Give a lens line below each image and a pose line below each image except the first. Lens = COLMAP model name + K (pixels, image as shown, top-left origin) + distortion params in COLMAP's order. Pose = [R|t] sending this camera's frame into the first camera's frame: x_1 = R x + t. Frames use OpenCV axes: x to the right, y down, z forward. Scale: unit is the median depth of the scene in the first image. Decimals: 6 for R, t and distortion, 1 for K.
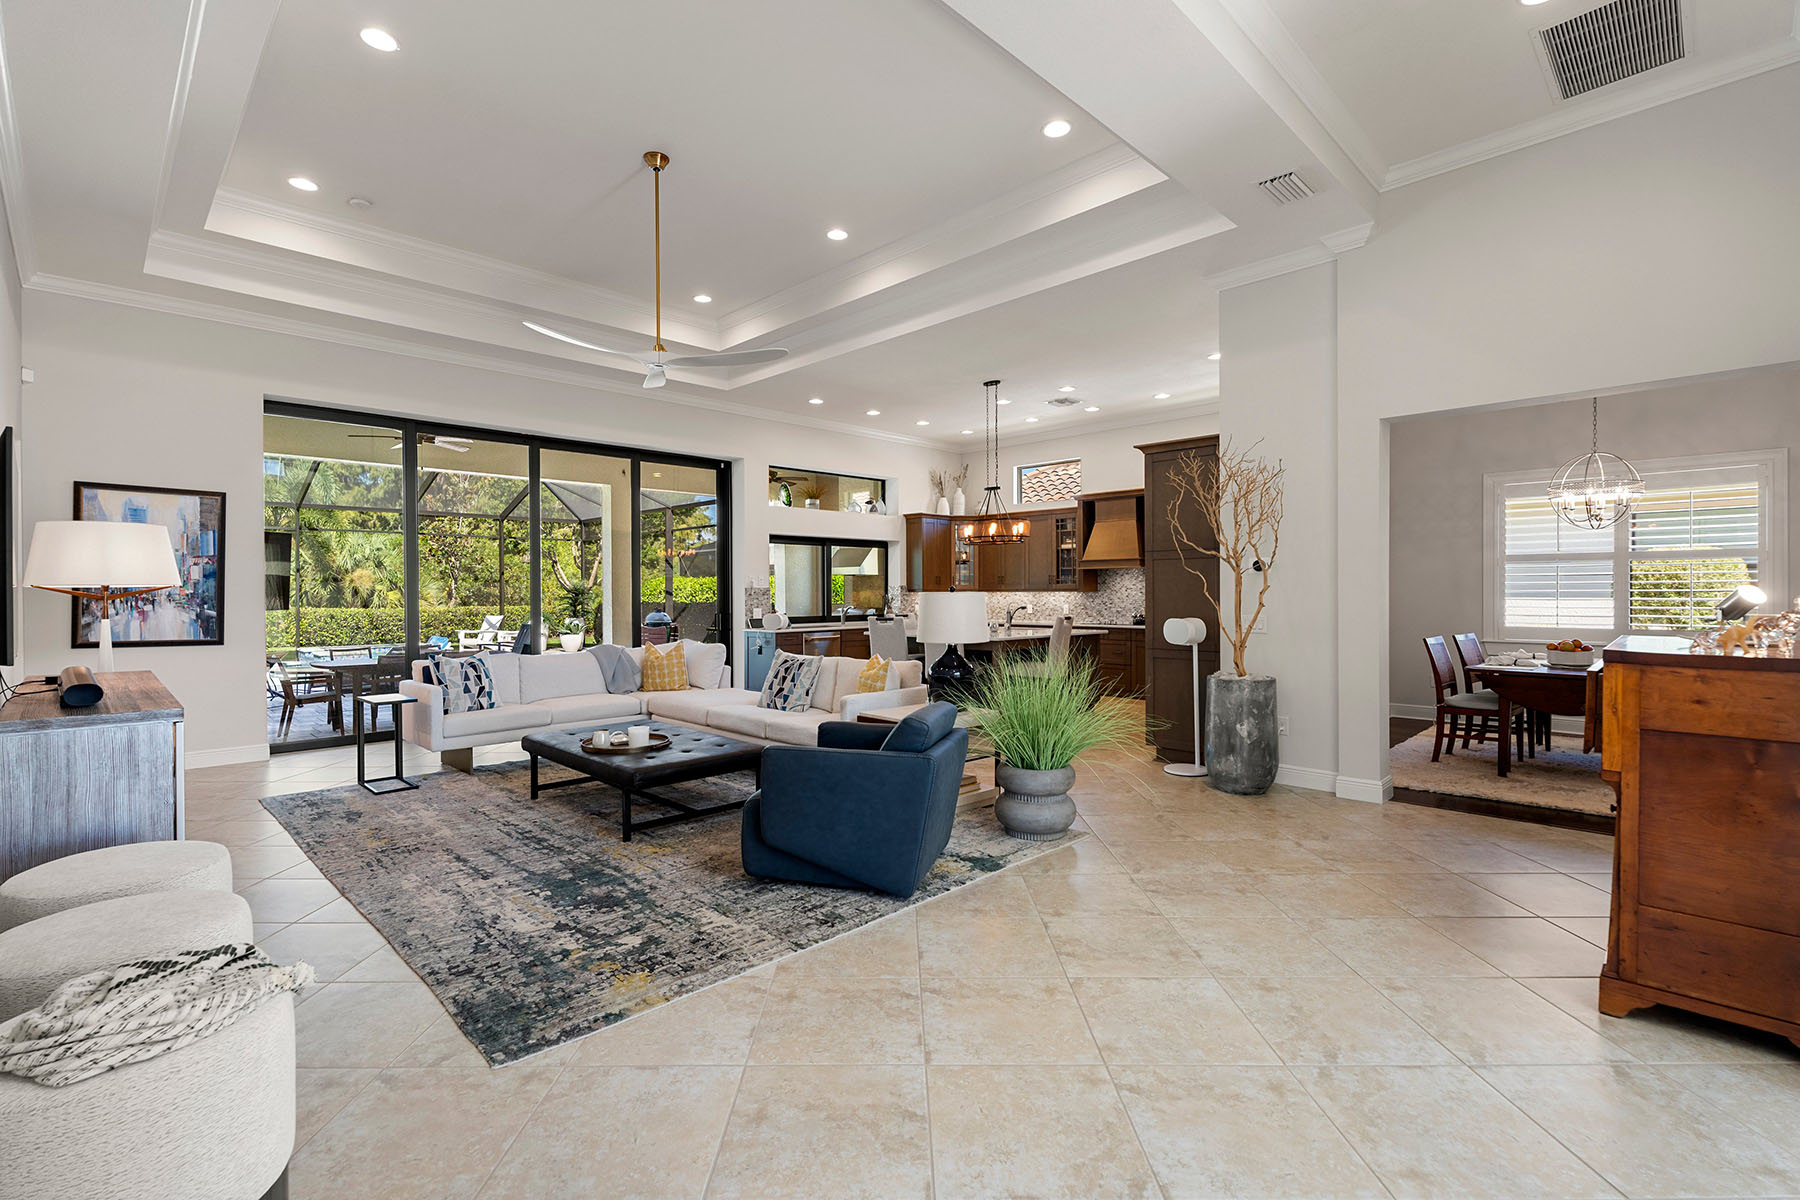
lens RADIAL K [[804.4, 0, 896.4], [0, 804.4, 593.9], [0, 0, 1]] dist [0.002743, 0.000397]
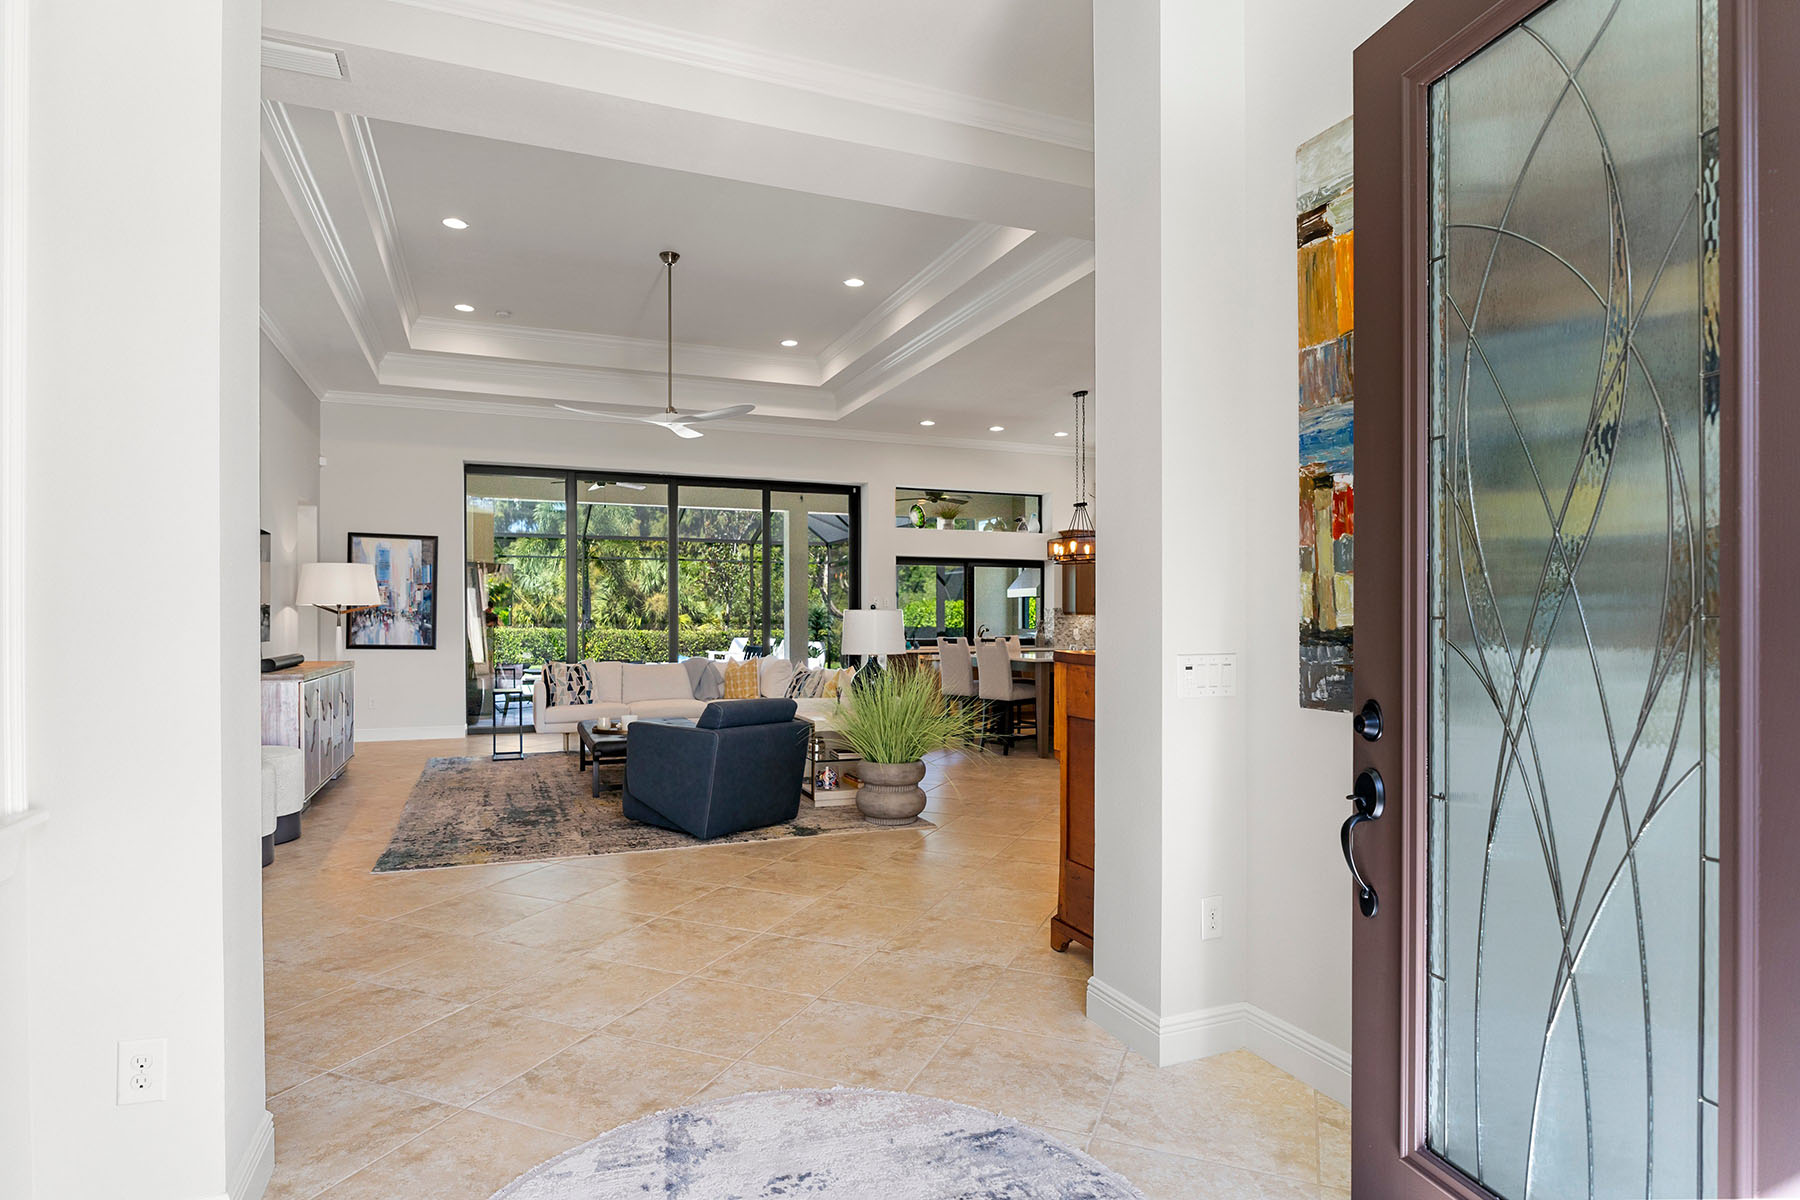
lens RADIAL K [[957.4, 0, 887.8], [0, 957.4, 620.1], [0, 0, 1]] dist [-0.005426, -0.000102]
pose [[0.920297, 0.005938, -0.391176, 0.497047], [-0.006540, 0.999979, -0.000204, 0.009899], [0.391166, 0.002746, 0.920316, -0.177624]]
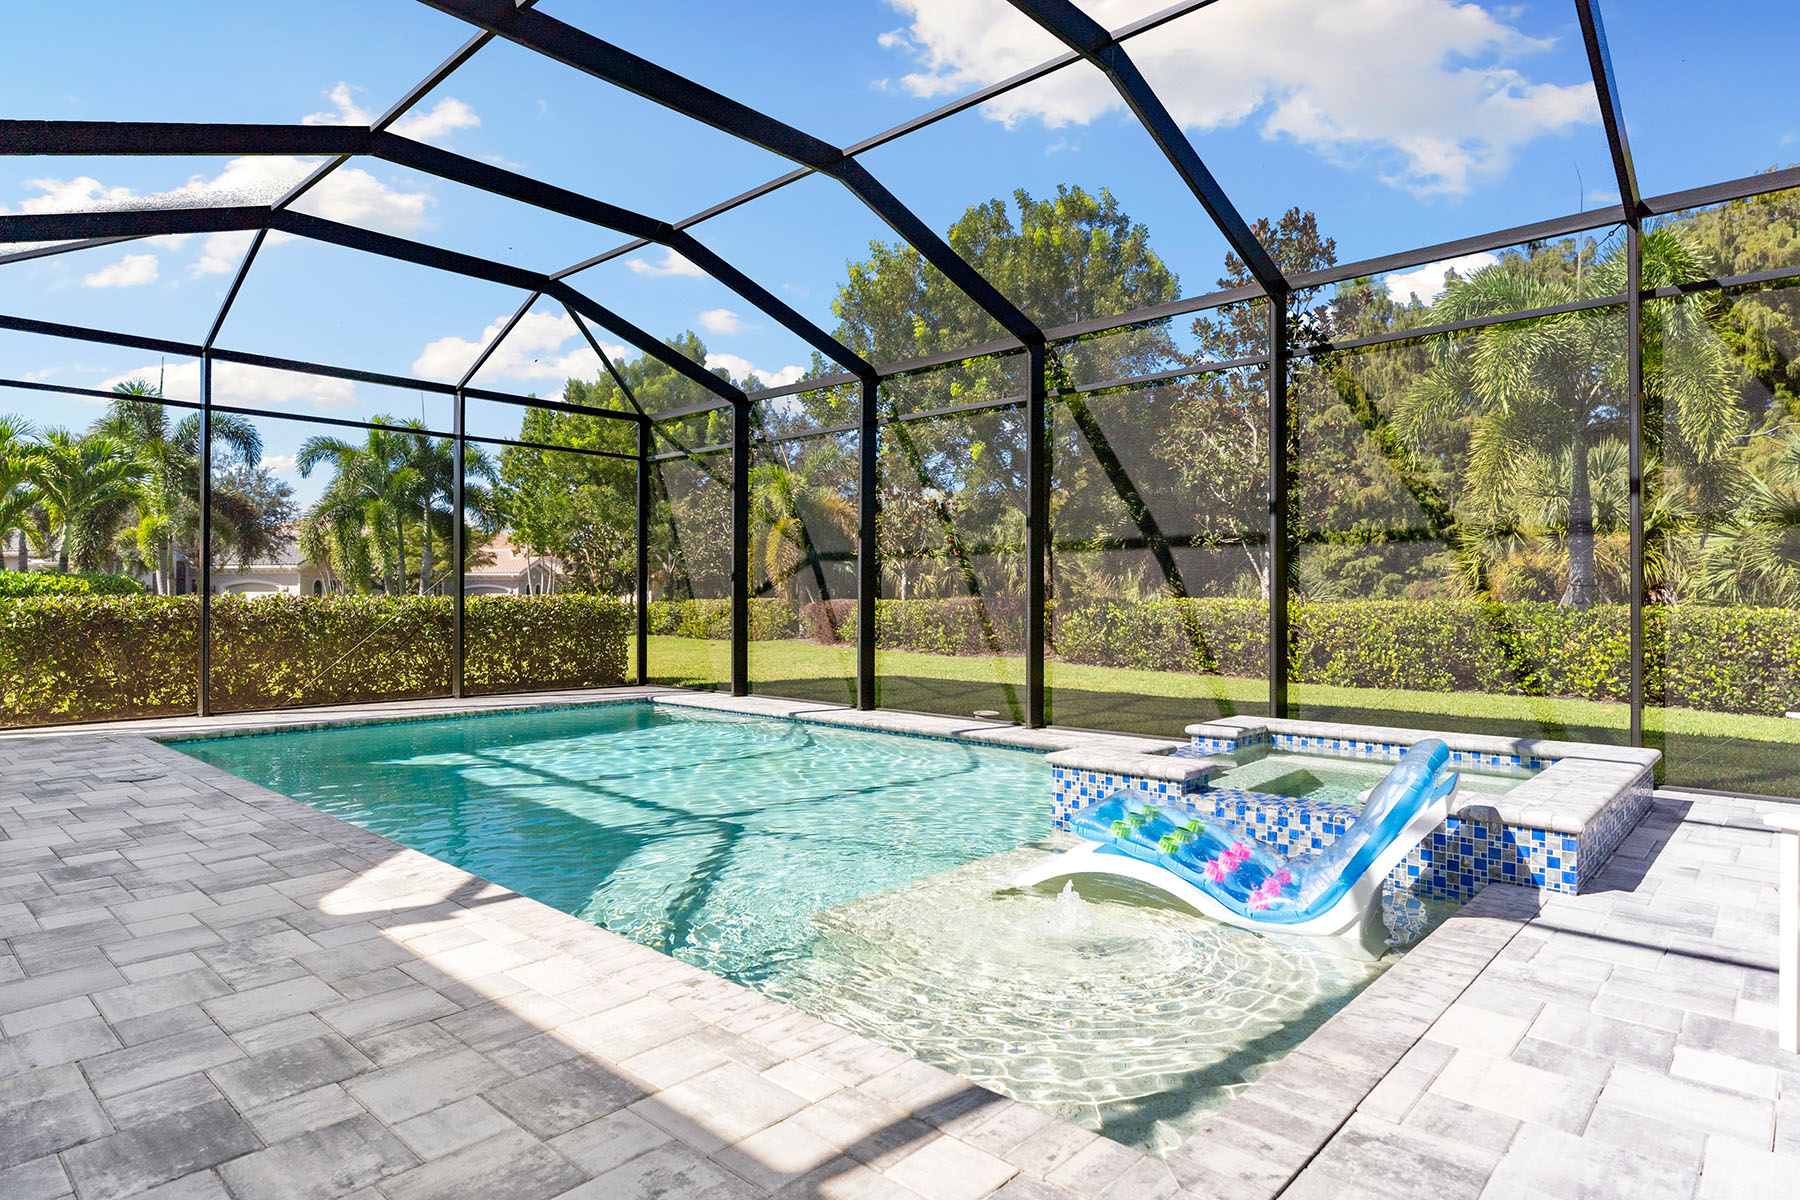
lens RADIAL K [[997.5, 0, 900.0], [0, 997.5, 600.0], [0, 0, 1]] dist [-0.002570, -0.000219]
pose [[0.038707, 0.005215, -0.999237, -1.005652], [-0.005123, 0.999974, 0.005021, 0.054836], [0.999237, 0.004925, 0.038733, 2.450582]]
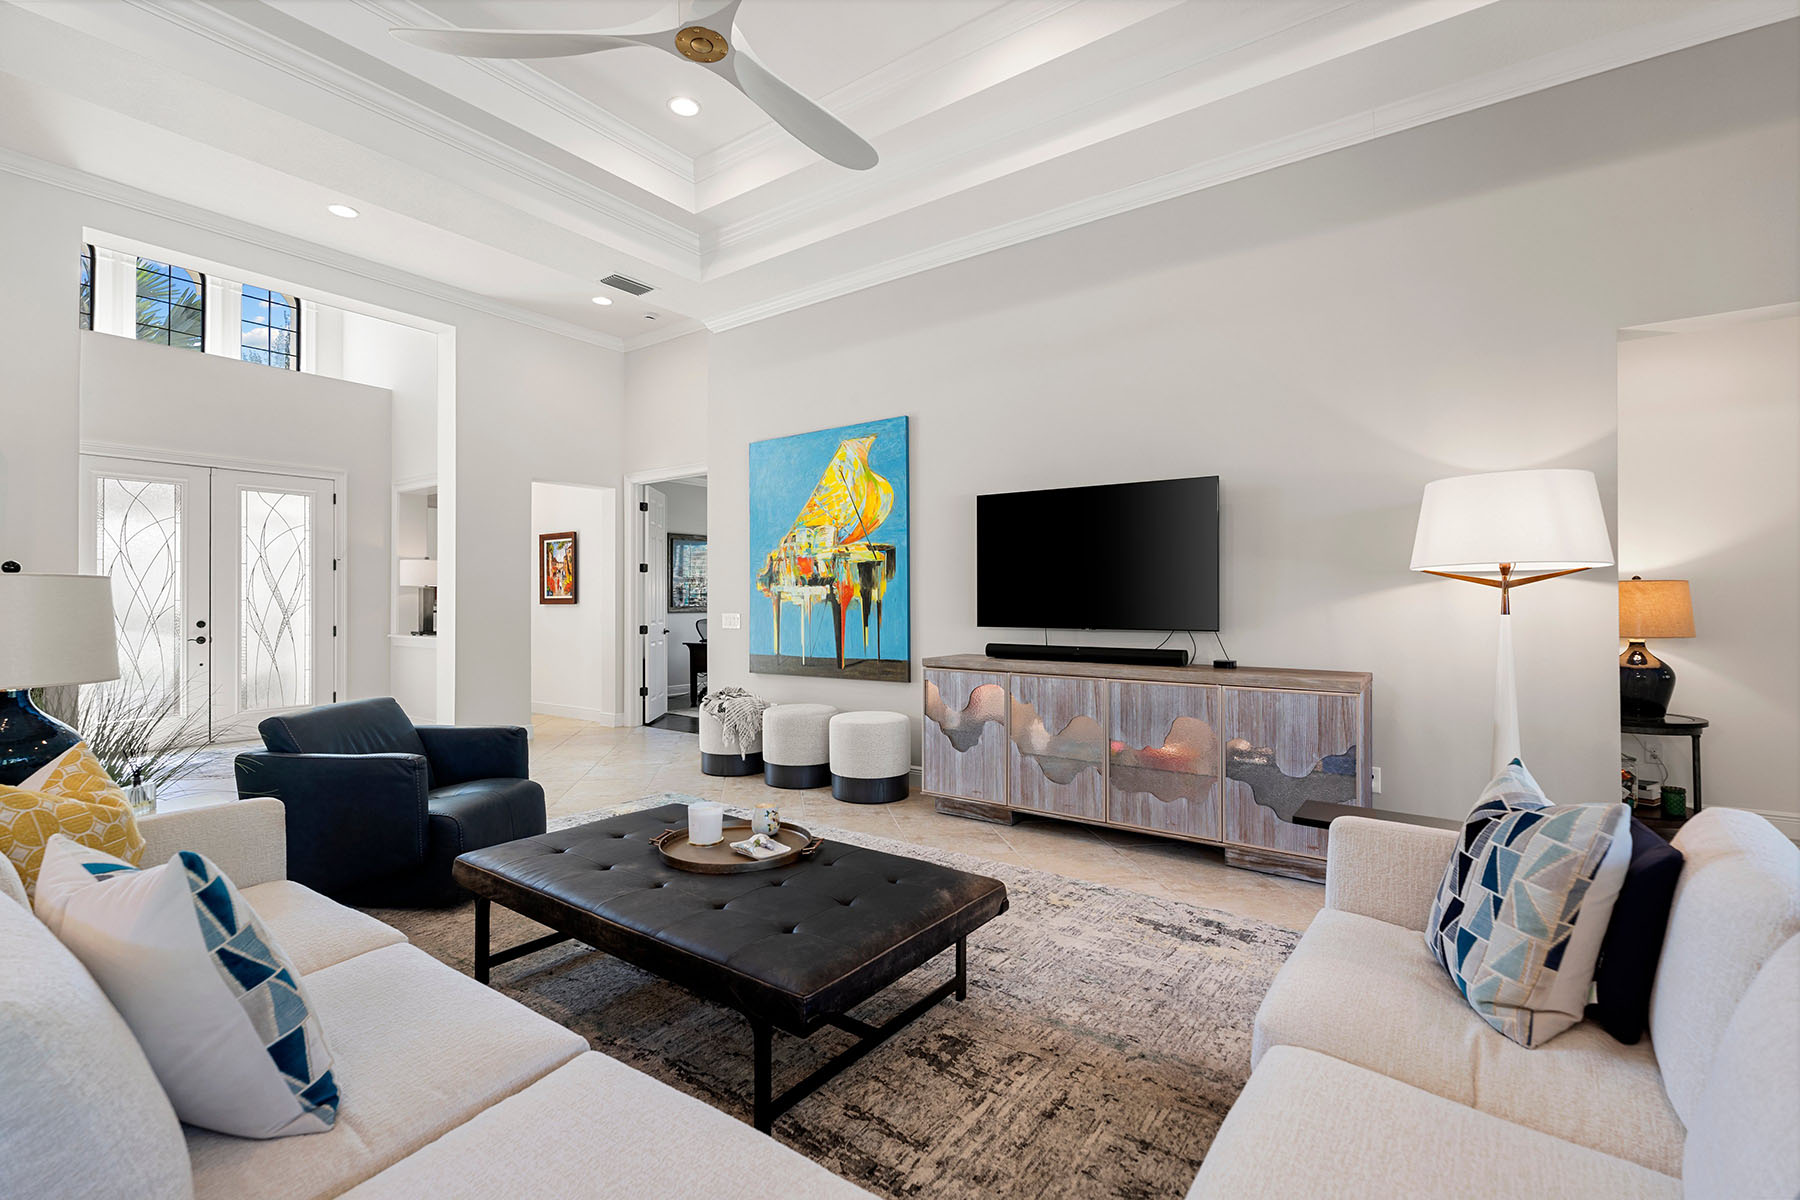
lens RADIAL K [[803.8, 0, 891.4], [0, 803.8, 600.3], [0, 0, 1]] dist [0.001682, 0.000022]
pose [[-0.988069, 0.005292, -0.153924, -0.281004], [0.004957, 0.999984, 0.002558, 0.010897], [0.153935, 0.001764, -0.988079, 1.237613]]
